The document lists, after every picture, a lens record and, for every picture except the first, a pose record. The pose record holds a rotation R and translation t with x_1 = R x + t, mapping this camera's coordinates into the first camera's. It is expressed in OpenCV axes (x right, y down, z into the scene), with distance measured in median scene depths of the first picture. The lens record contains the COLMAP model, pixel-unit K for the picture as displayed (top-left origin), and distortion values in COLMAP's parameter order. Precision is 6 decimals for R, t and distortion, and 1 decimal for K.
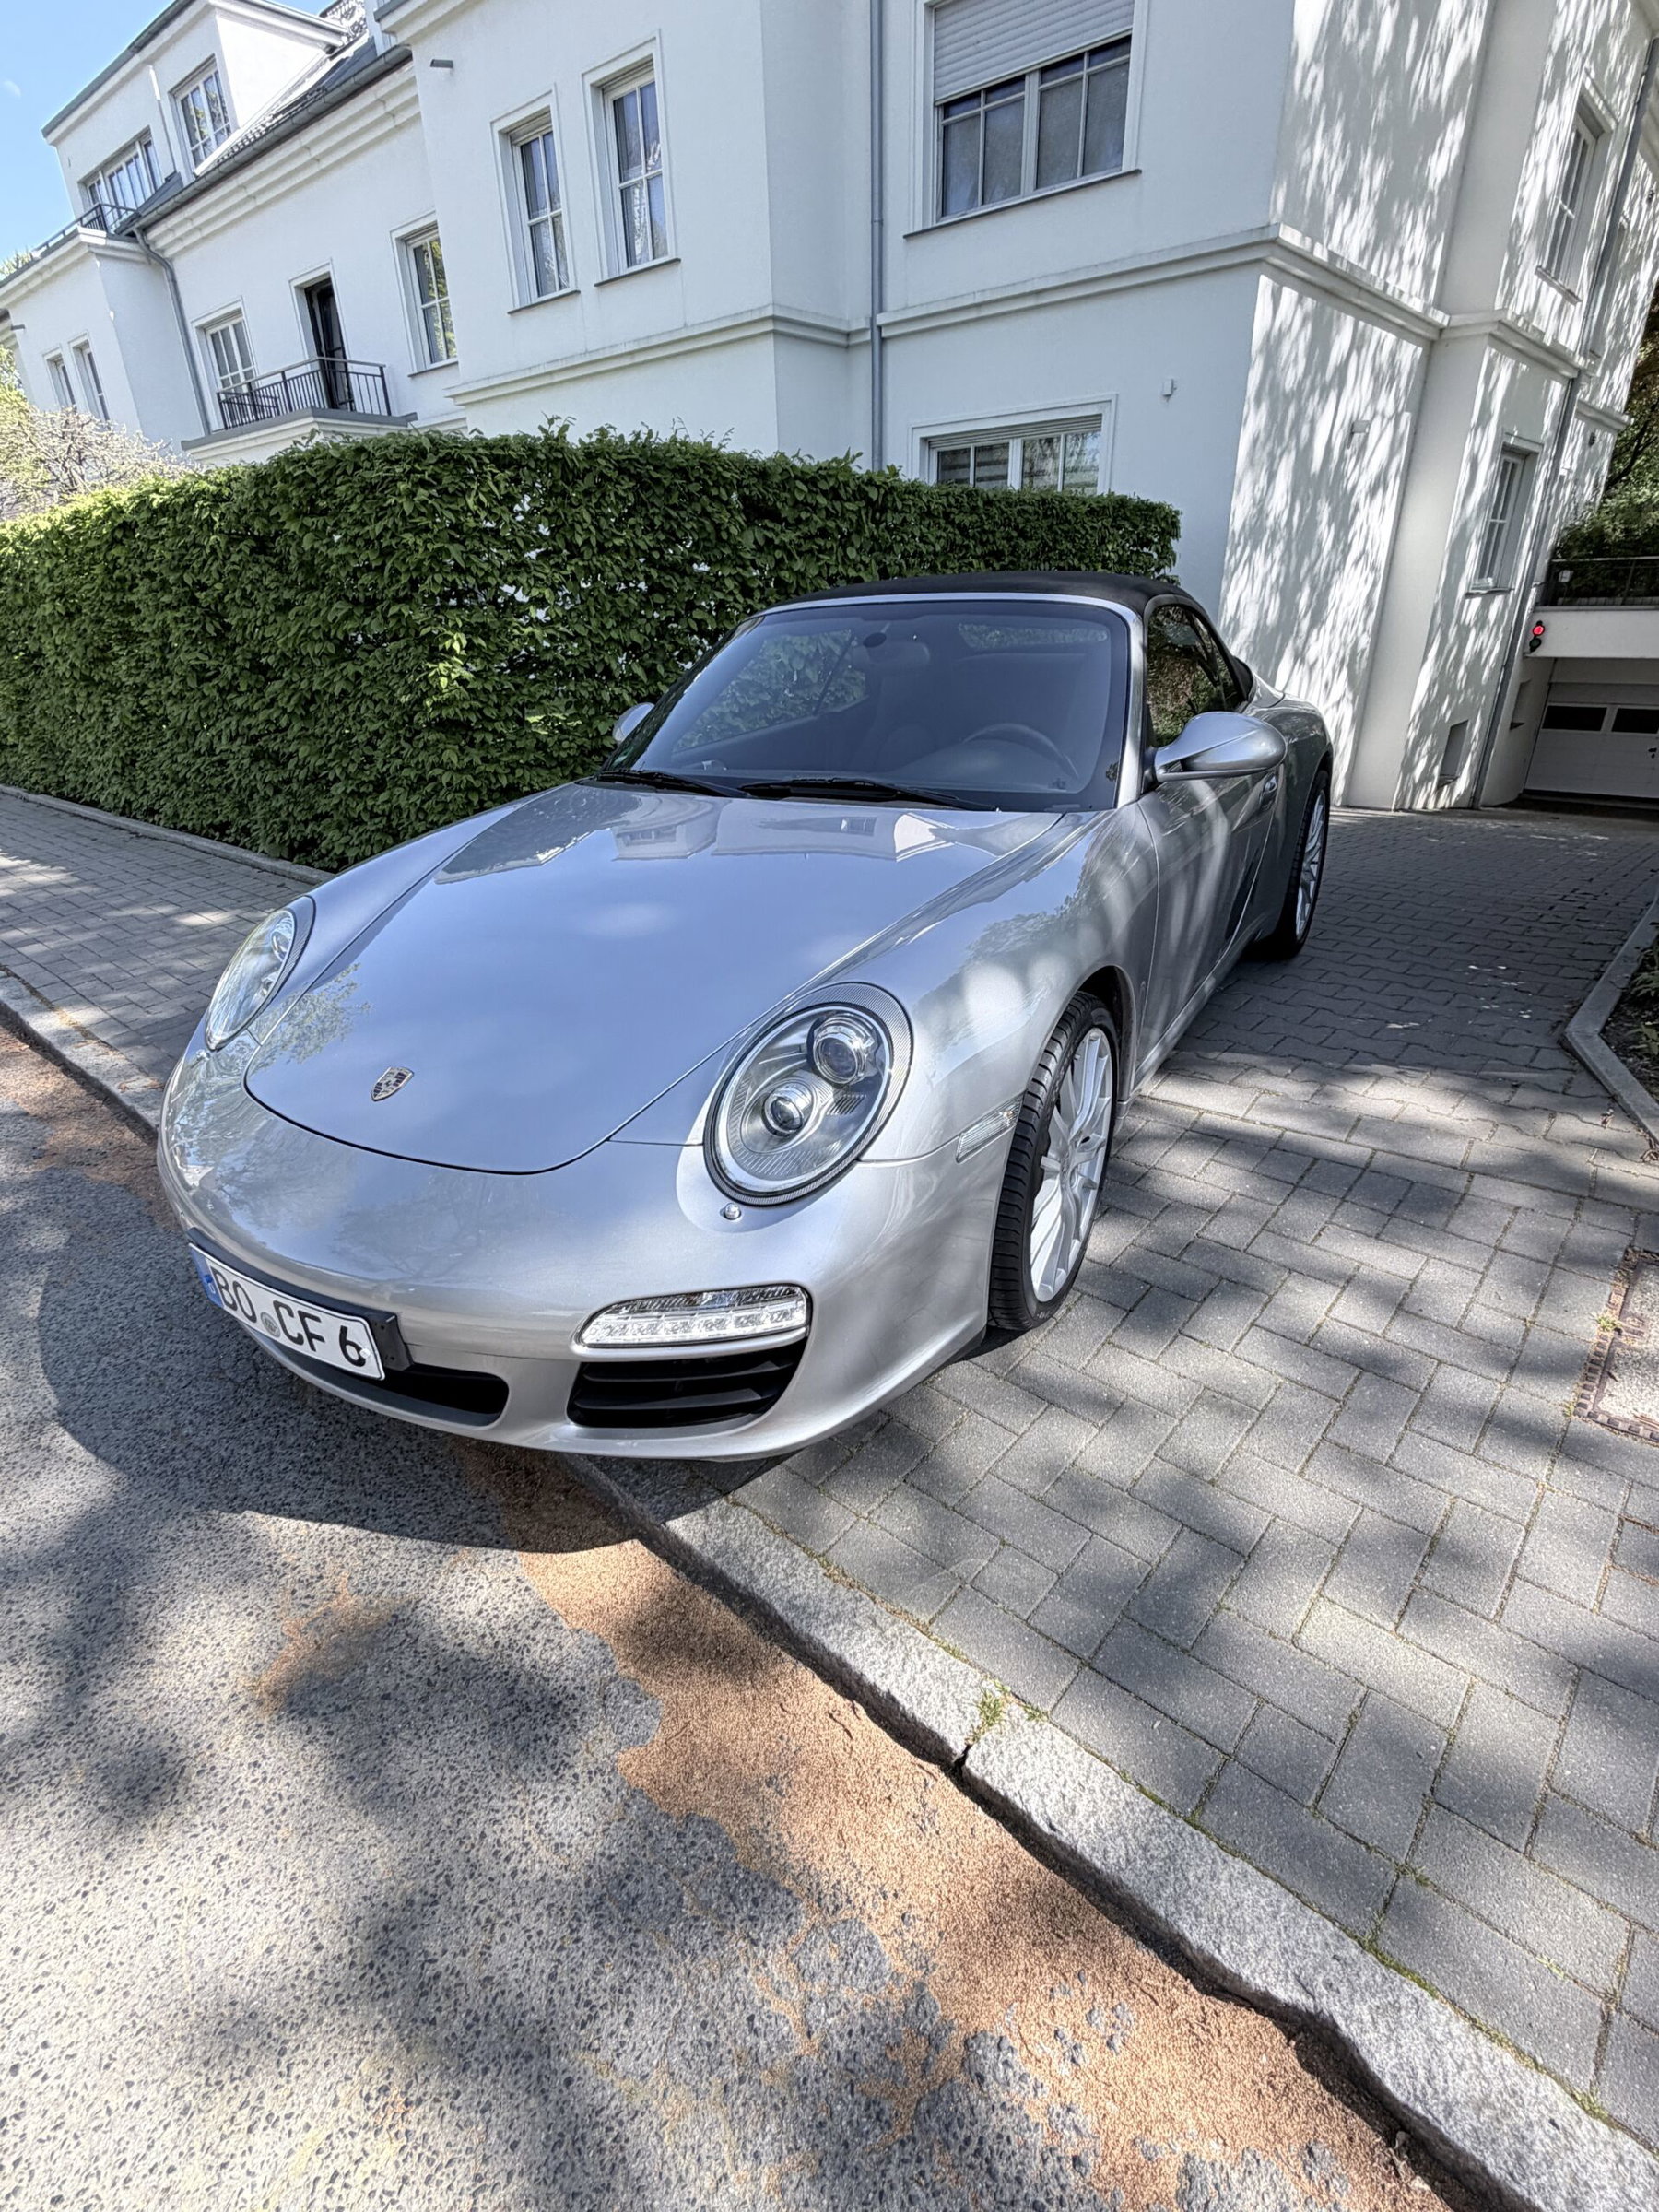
lens RADIAL K [[1056.6, 0, 833.9], [0, 1056.6, 1093.0], [0, 0, 1]] dist [0.003638, 0.000180]
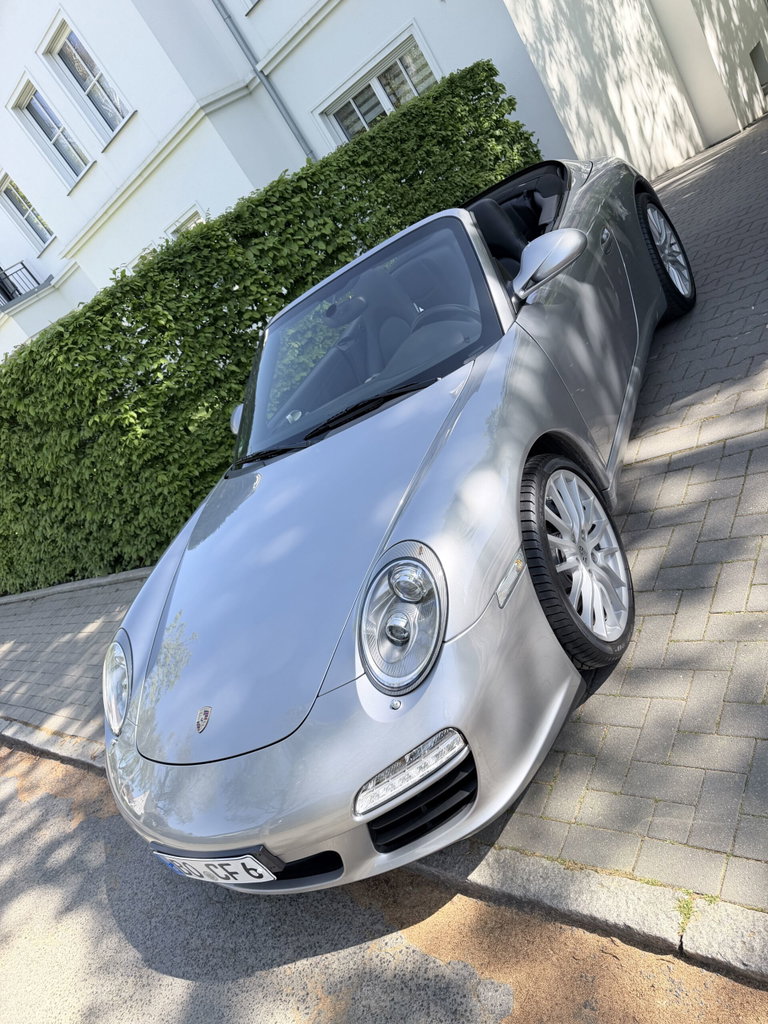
lens RADIAL K [[727.4, 0, 381.7], [0, 727.4, 495.8], [0, 0, 1]] dist [0.036407, -0.035902]
pose [[0.852295, -0.502872, -0.143921, 0.111529], [0.496405, 0.864356, -0.080435, -0.048145], [0.164848, -0.002889, 0.986315, -0.085033]]
